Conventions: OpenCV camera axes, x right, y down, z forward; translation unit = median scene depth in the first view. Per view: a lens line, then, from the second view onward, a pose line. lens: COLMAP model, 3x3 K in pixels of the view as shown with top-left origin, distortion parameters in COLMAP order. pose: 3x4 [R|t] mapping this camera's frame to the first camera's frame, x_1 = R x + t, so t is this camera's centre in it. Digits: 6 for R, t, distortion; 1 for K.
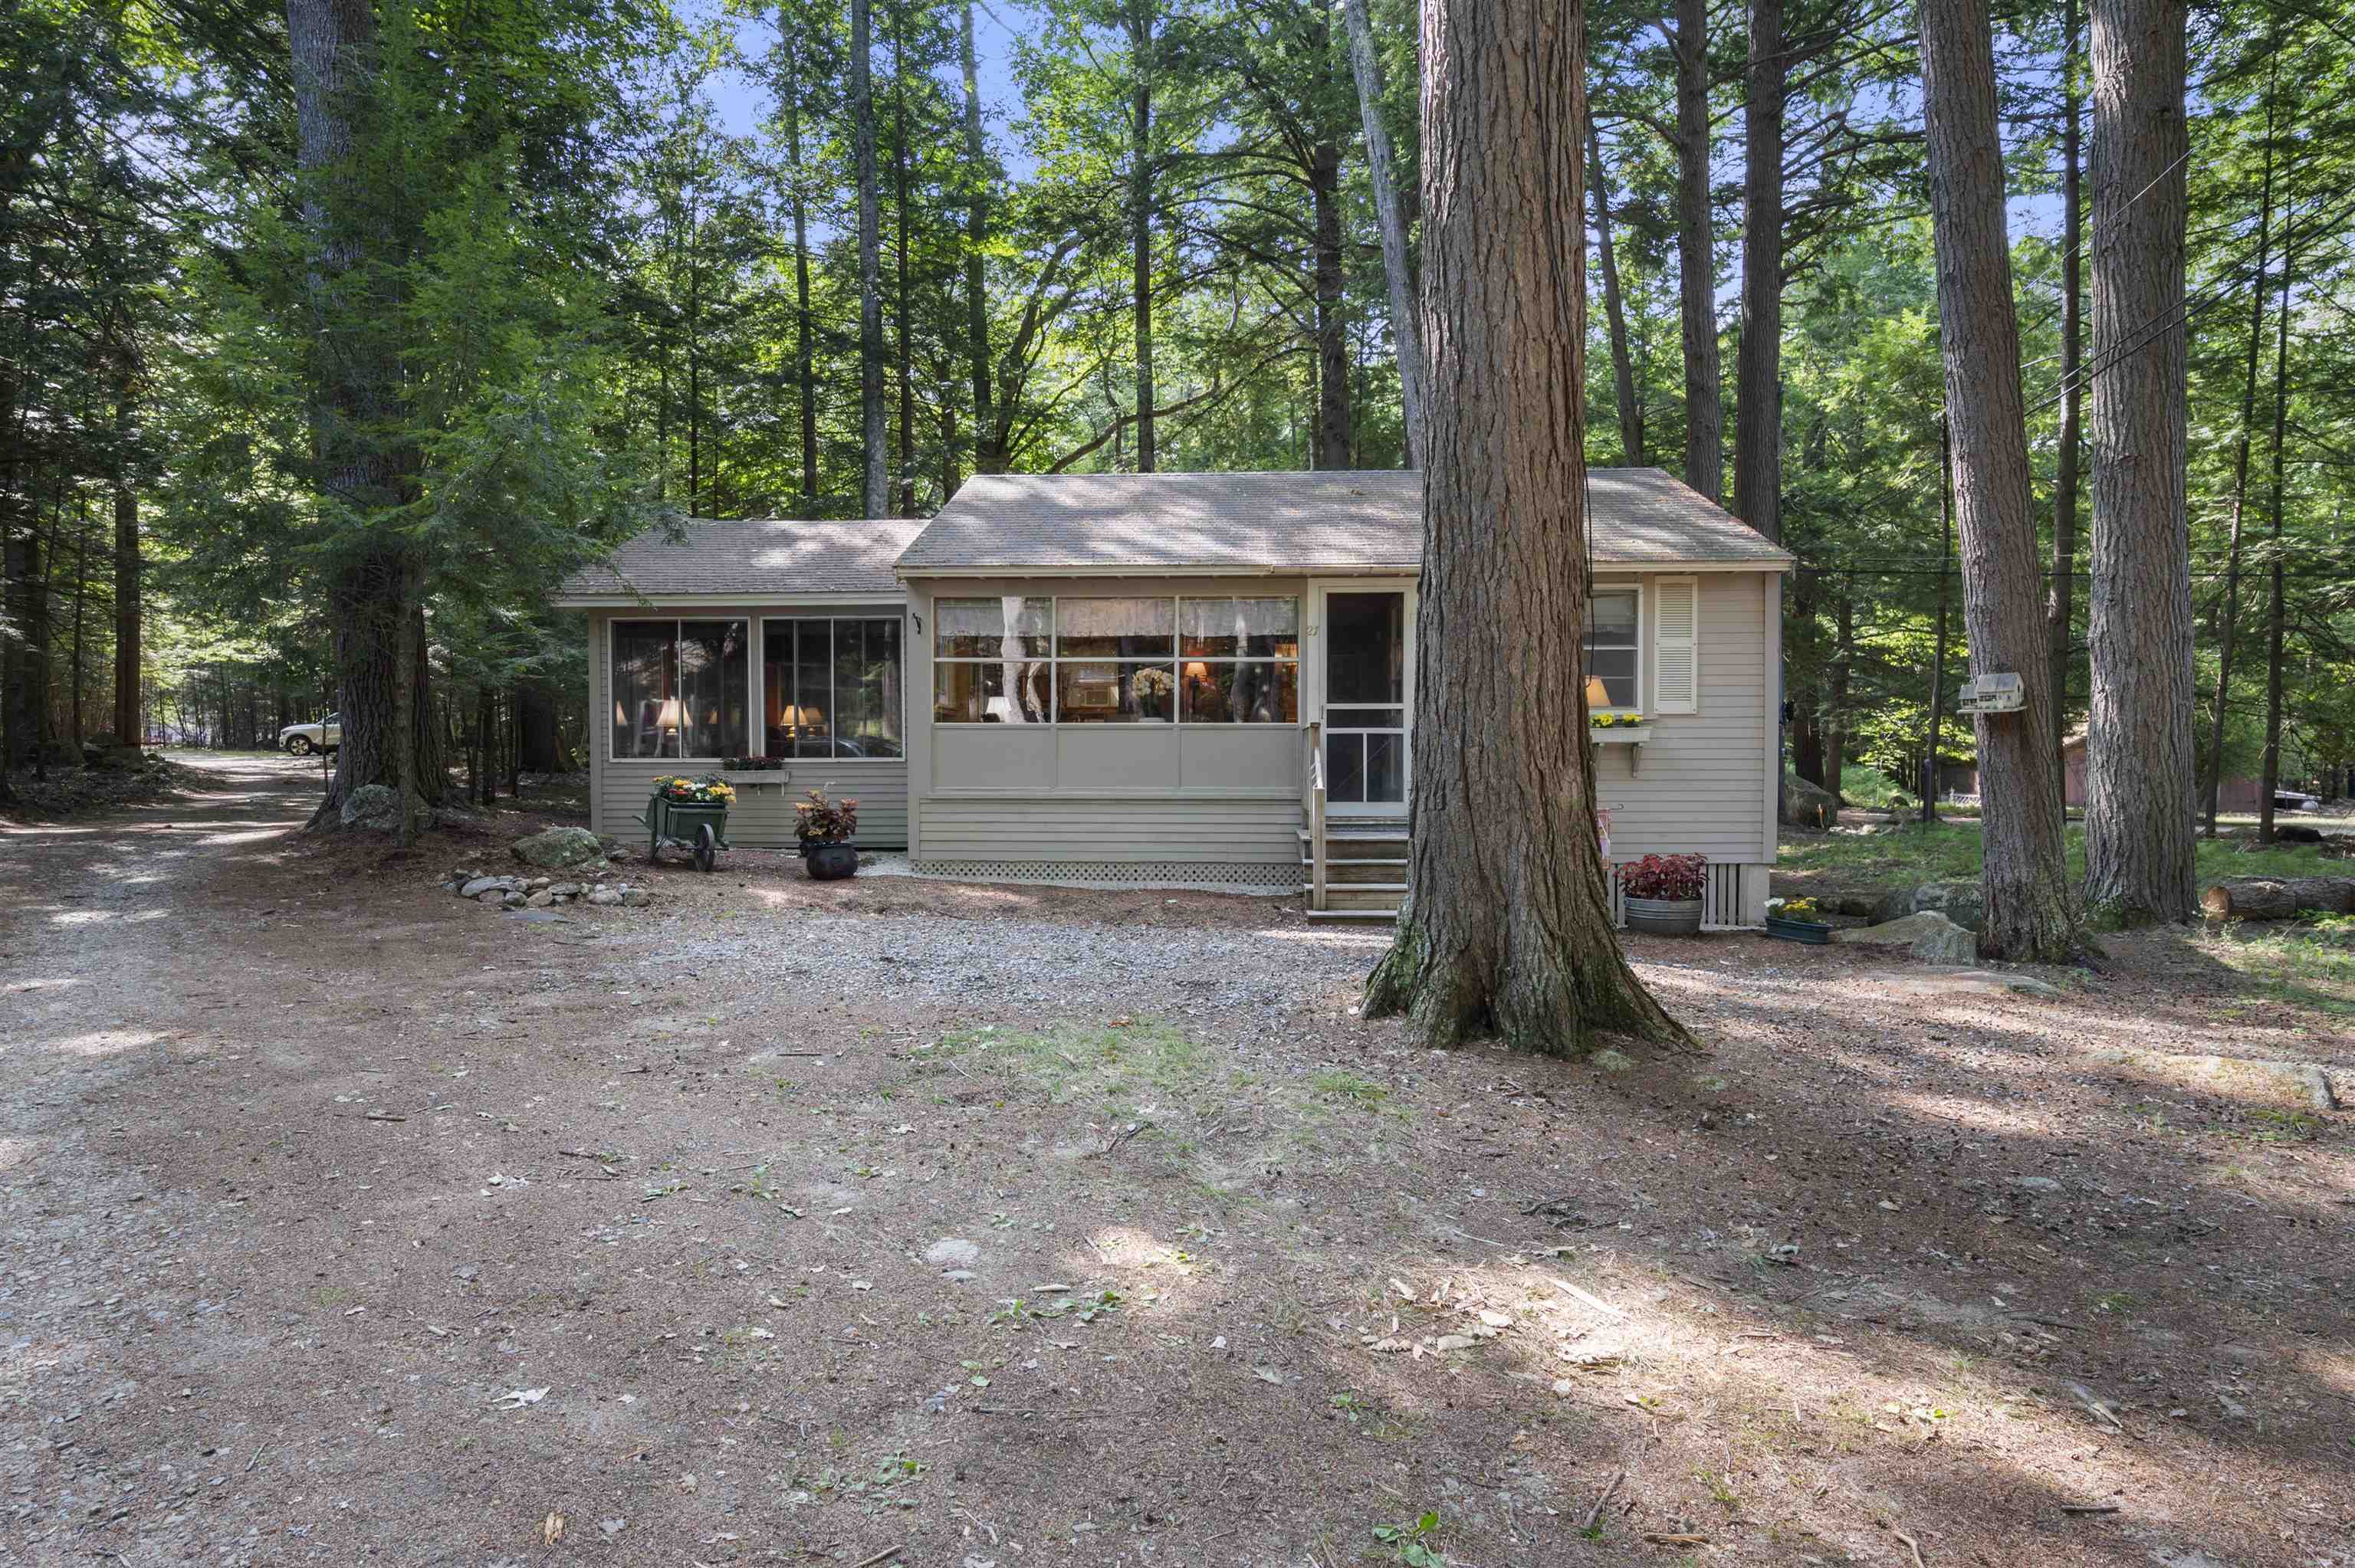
lens RADIAL K [[1369.0, 0, 1184.9], [0, 1369.0, 778.2], [0, 0, 1]] dist [0.037460, -0.003033]
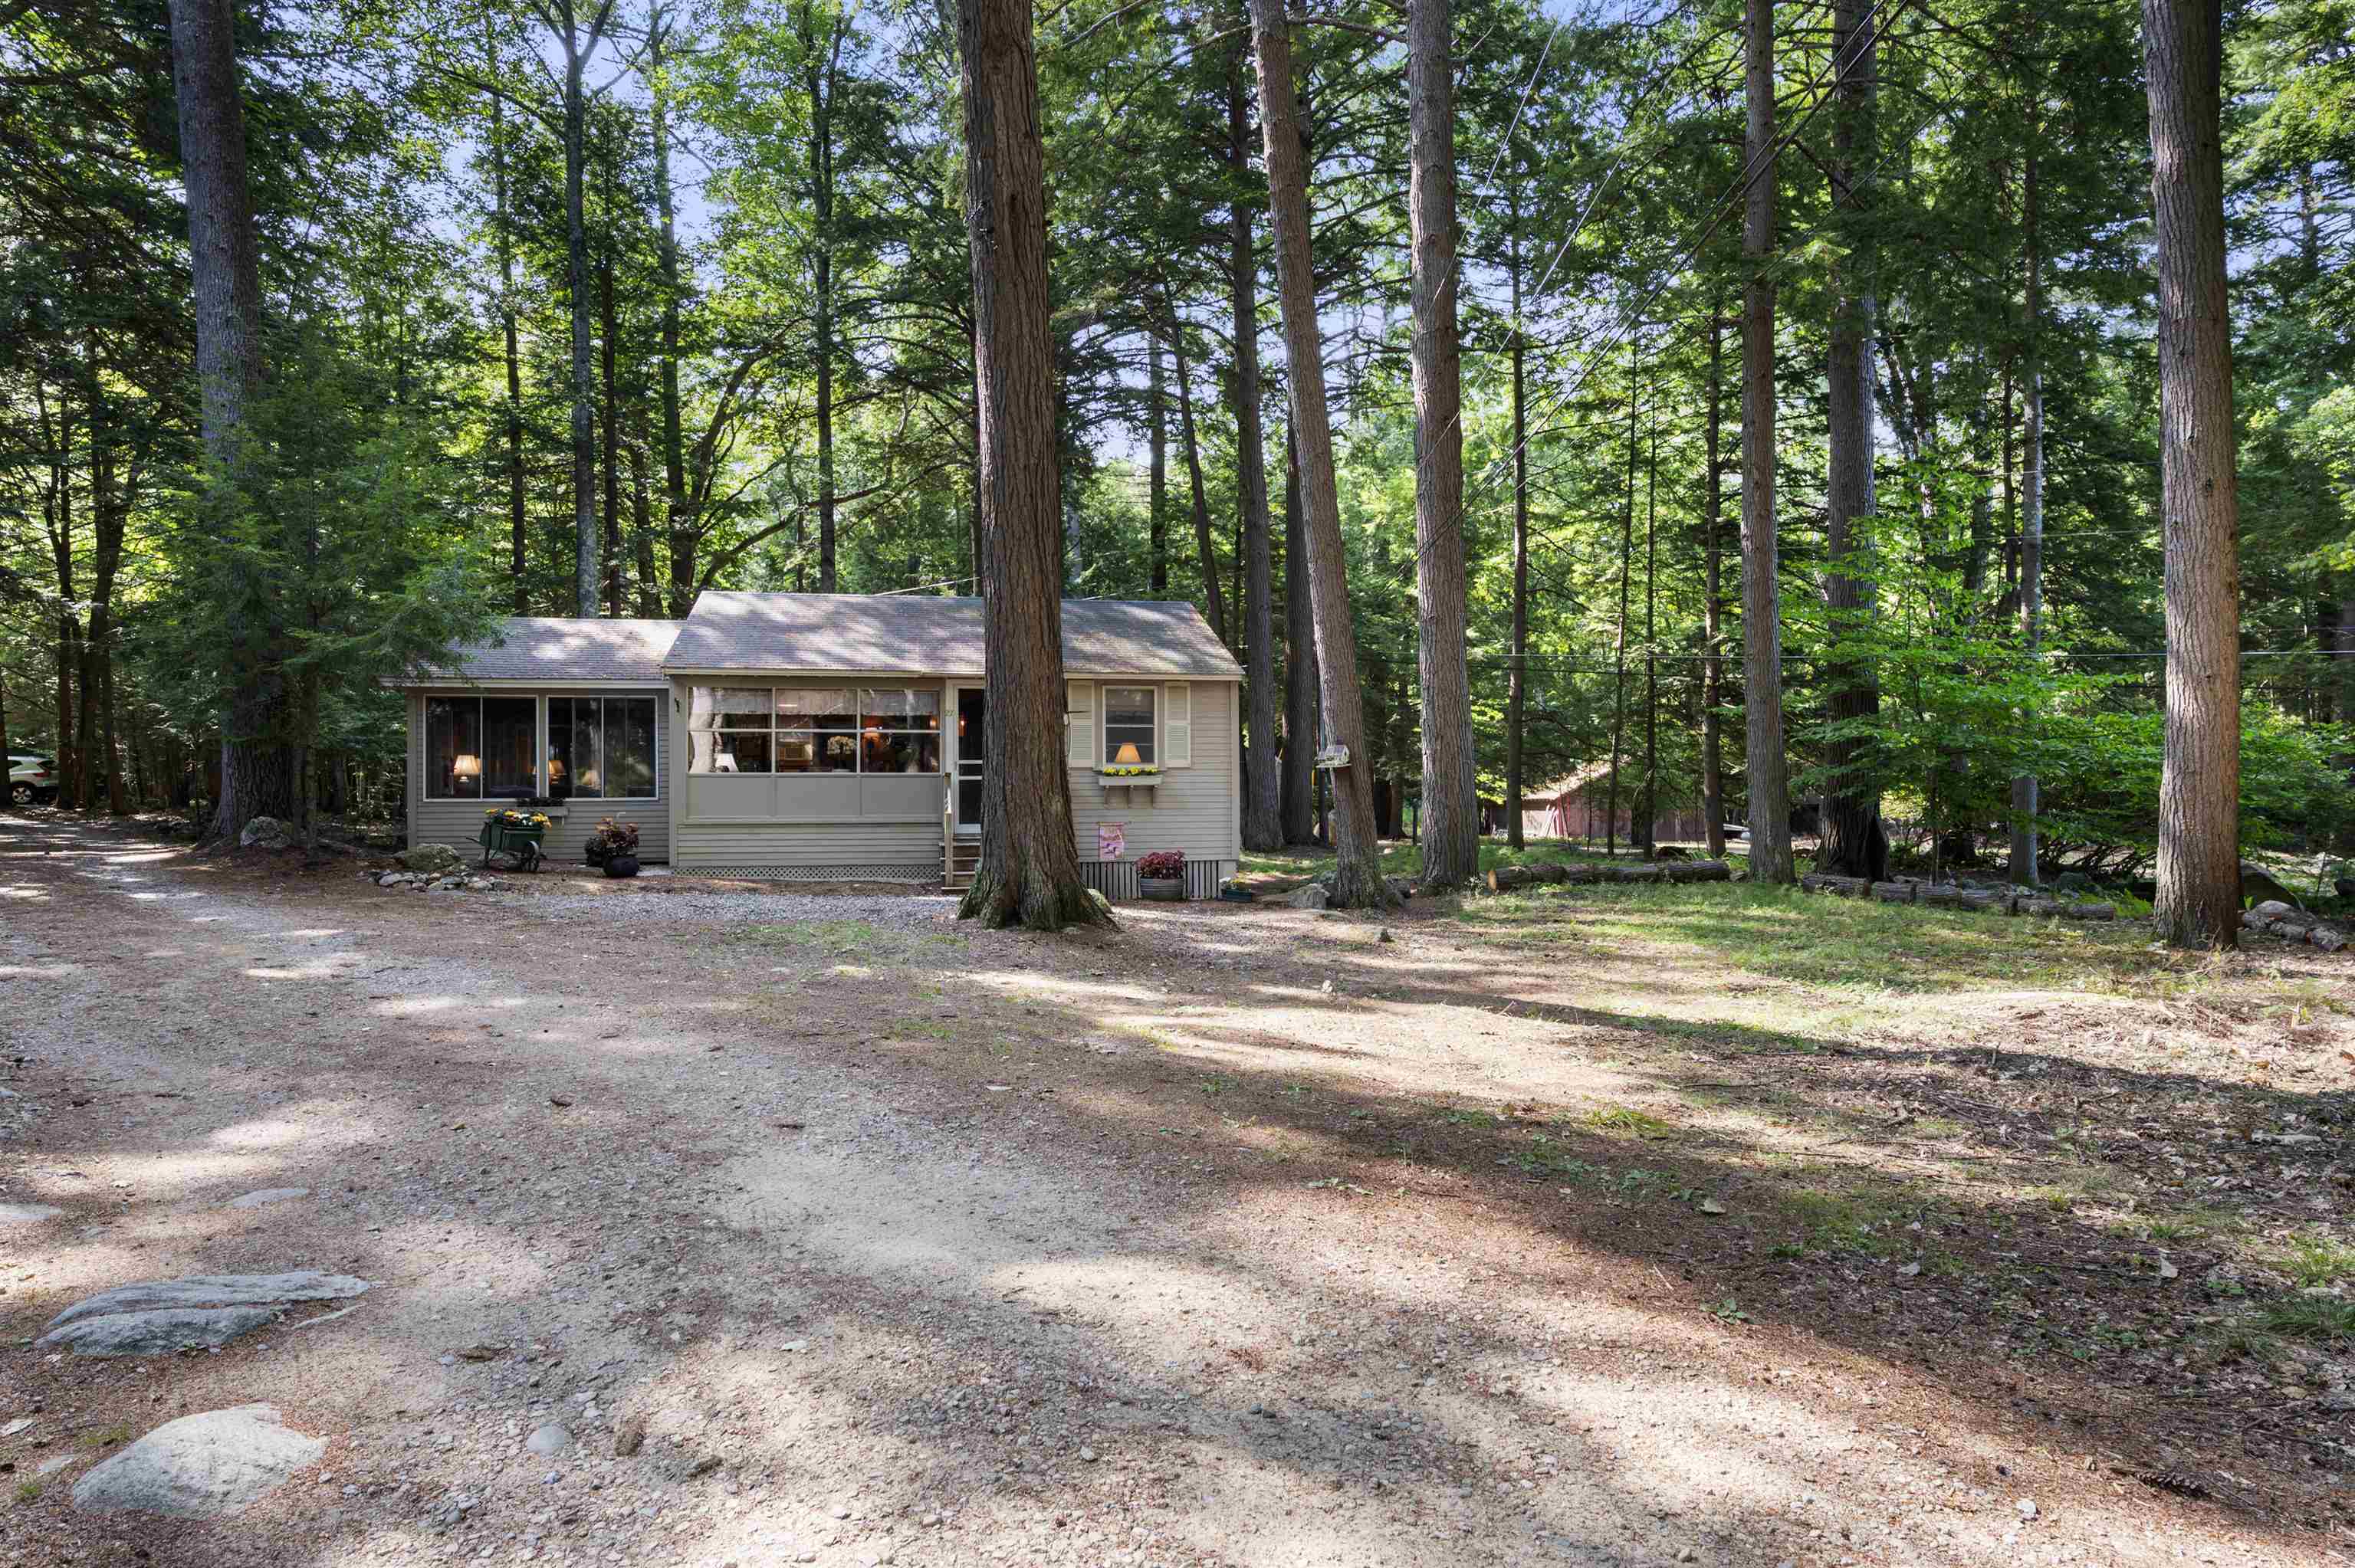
lens RADIAL K [[1369.0, 0, 1184.9], [0, 1369.0, 778.2], [0, 0, 1]] dist [0.037460, -0.003033]
pose [[0.973206, -0.001333, 0.229933, -0.003635], [0.009407, 0.999377, -0.034020, 0.019363], [-0.229744, 0.035272, 0.972612, -0.524886]]
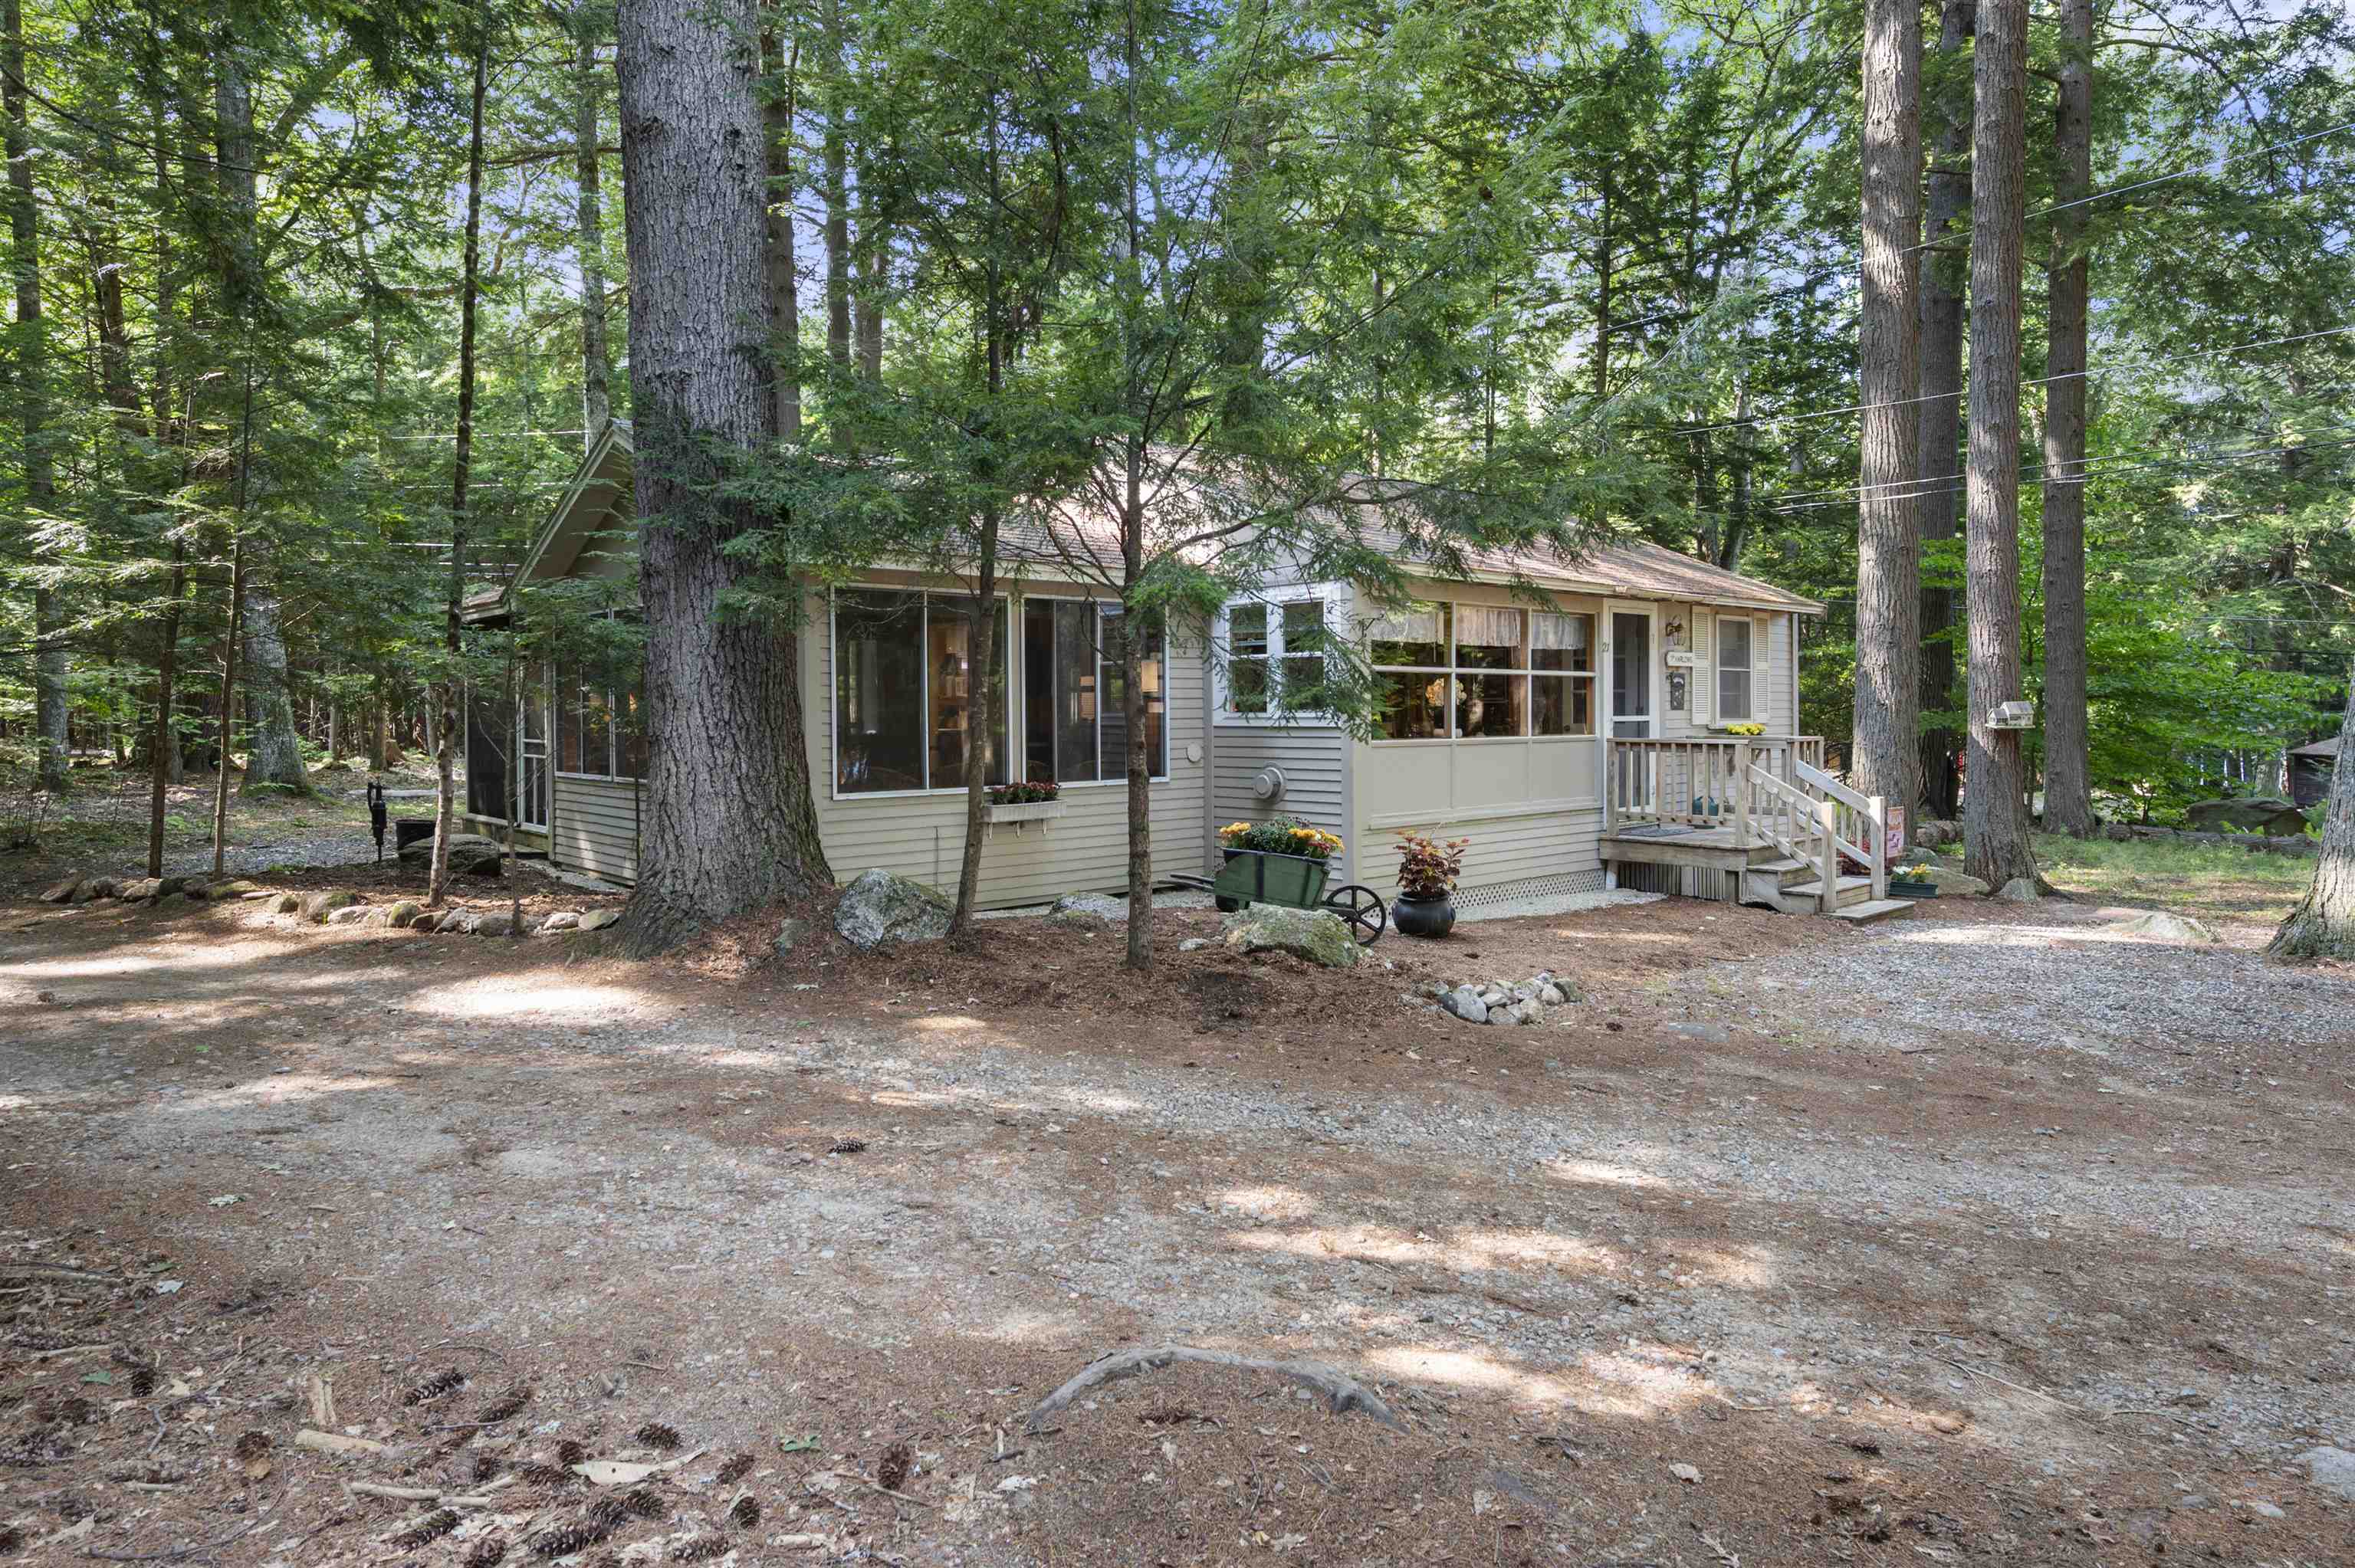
lens RADIAL K [[1369.0, 0, 1184.9], [0, 1369.0, 778.2], [0, 0, 1]] dist [0.037460, -0.003033]
pose [[0.724830, -0.025402, 0.688459, -0.799973], [0.027345, 0.999593, 0.008093, -0.023527], [-0.688385, 0.012960, 0.725230, 0.433232]]
